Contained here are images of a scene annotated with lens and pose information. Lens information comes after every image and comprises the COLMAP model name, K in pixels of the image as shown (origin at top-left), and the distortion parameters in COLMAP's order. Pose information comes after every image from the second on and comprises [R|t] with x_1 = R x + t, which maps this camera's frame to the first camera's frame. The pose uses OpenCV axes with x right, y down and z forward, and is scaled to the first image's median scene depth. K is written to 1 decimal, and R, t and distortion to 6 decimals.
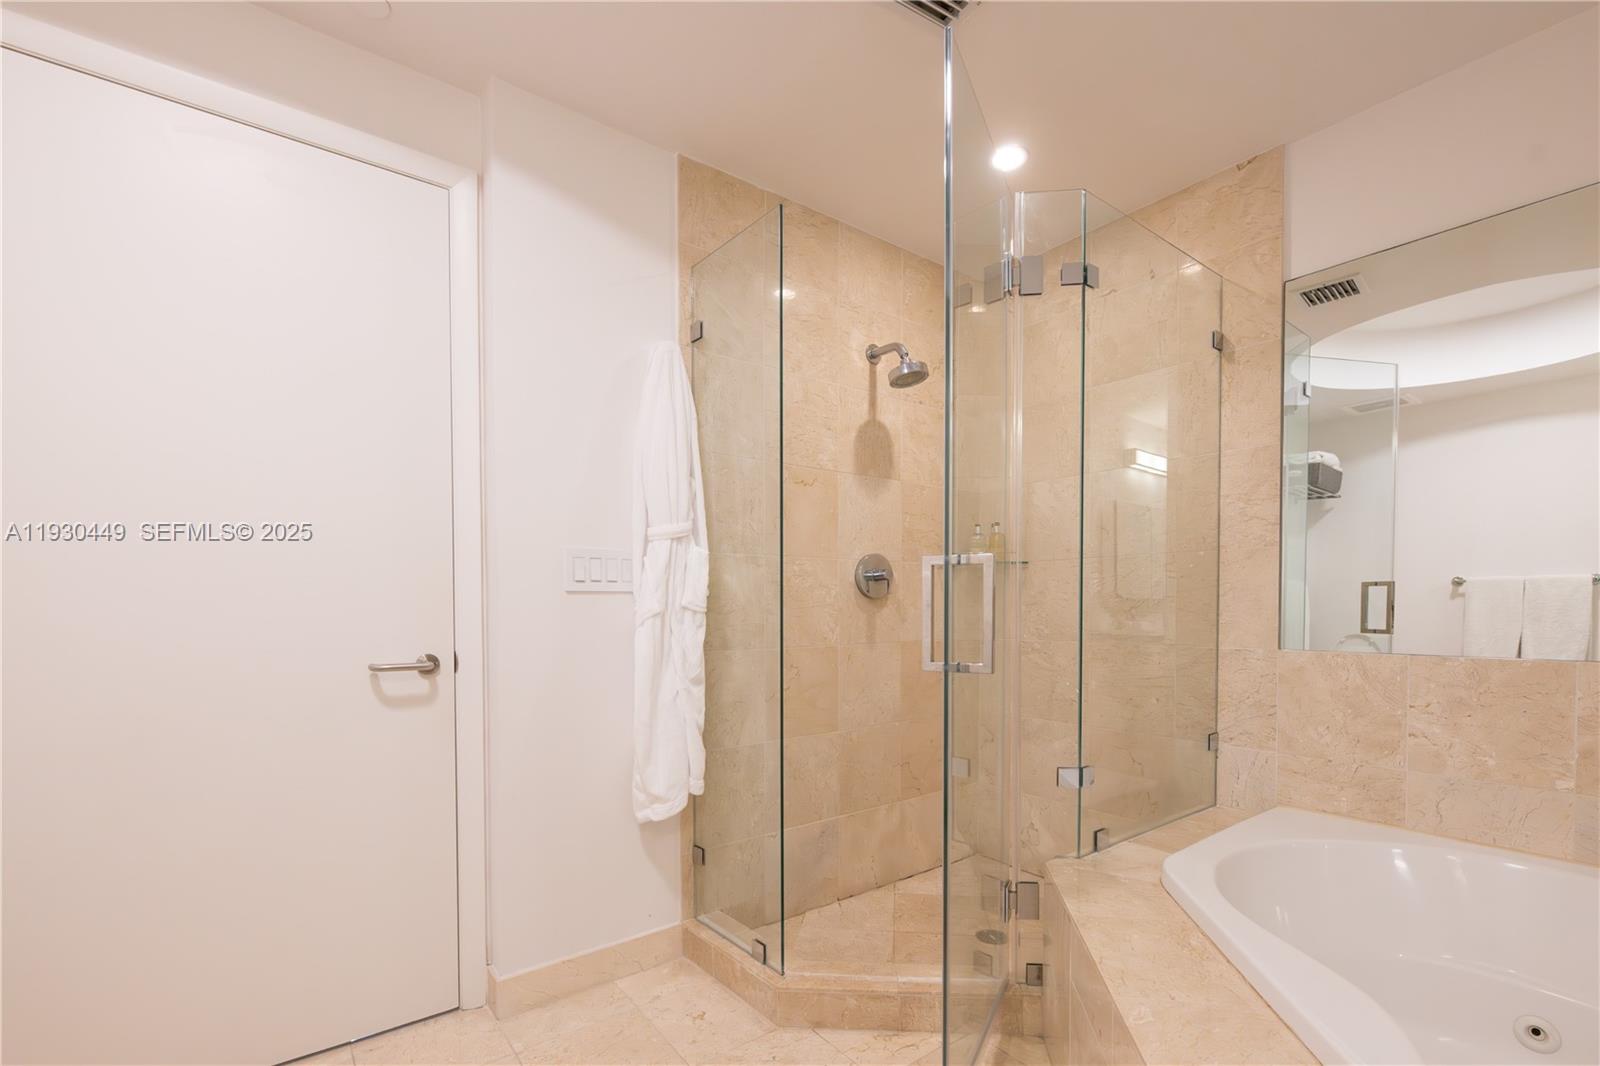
lens RADIAL K [[717.1, 0, 812.6], [0, 717.1, 630.7], [0, 0, 1]] dist [-0.002128, 0.000330]
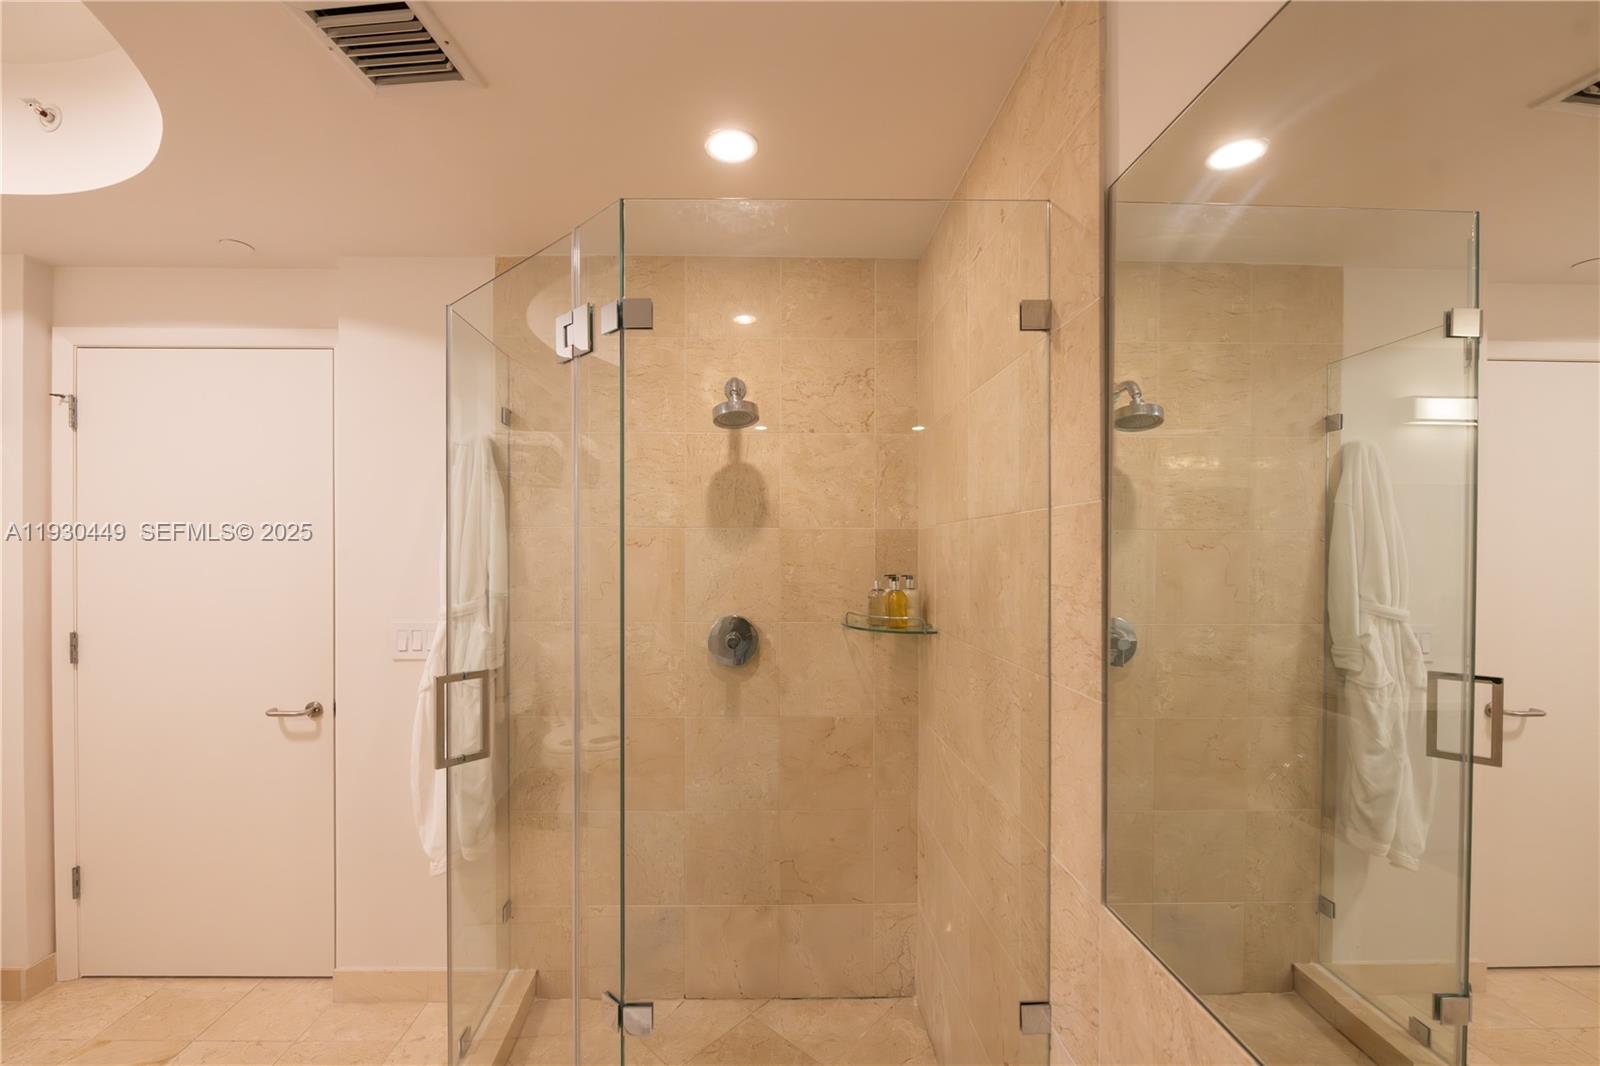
lens RADIAL K [[643.5, 0, 770.0], [0, 643.5, 554.3], [0, 0, 1]] dist [-0.002429, 0.000645]
pose [[0.786964, 0.009591, -0.616925, 0.623350], [-0.023444, 0.999622, -0.014365, -0.176692], [0.616554, 0.025768, 0.786891, 0.418846]]
